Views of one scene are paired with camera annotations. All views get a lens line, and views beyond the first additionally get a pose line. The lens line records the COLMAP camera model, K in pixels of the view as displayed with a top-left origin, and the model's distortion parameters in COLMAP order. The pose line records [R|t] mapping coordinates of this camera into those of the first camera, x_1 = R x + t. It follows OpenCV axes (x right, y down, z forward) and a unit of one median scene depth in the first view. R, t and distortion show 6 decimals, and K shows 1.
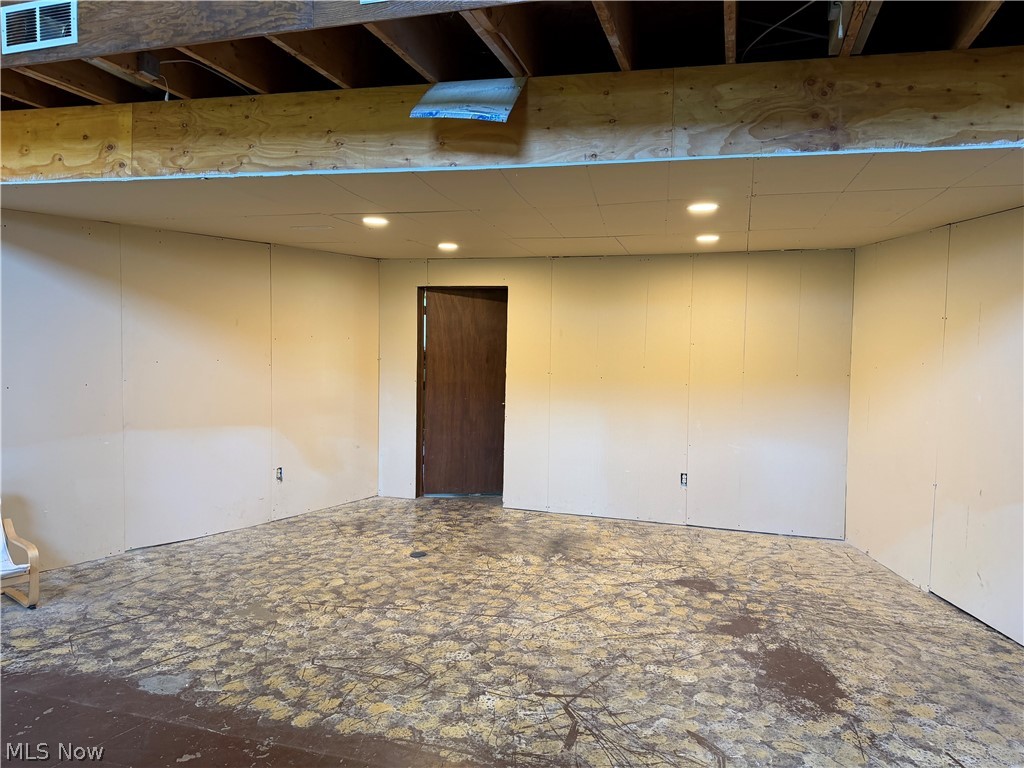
lens RADIAL K [[722.2, 0, 512.0], [0, 722.2, 384.0], [0, 0, 1]] dist [0.086282, -0.125017]
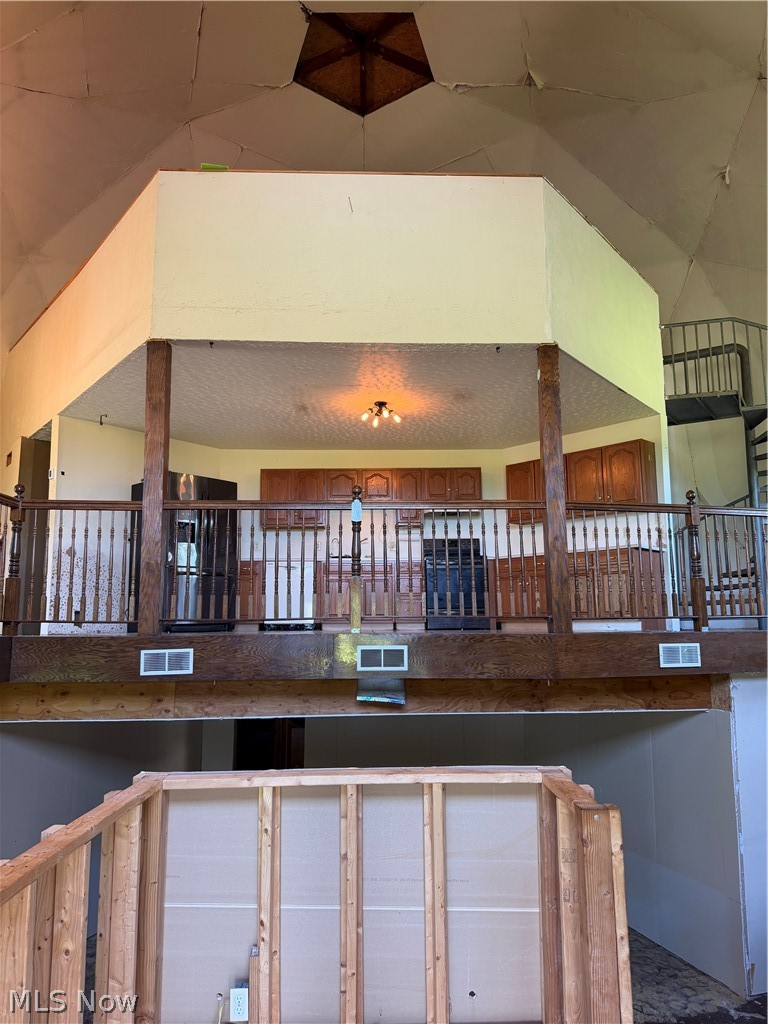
lens RADIAL K [[722.2, 0, 384.0], [0, 722.2, 512.0], [0, 0, 1]] dist [0.086282, -0.125017]
pose [[0.946811, 0.024307, 0.320872, -0.645648], [0.042369, 0.979046, -0.199185, -0.415536], [-0.318990, 0.202186, 0.925941, -0.896355]]
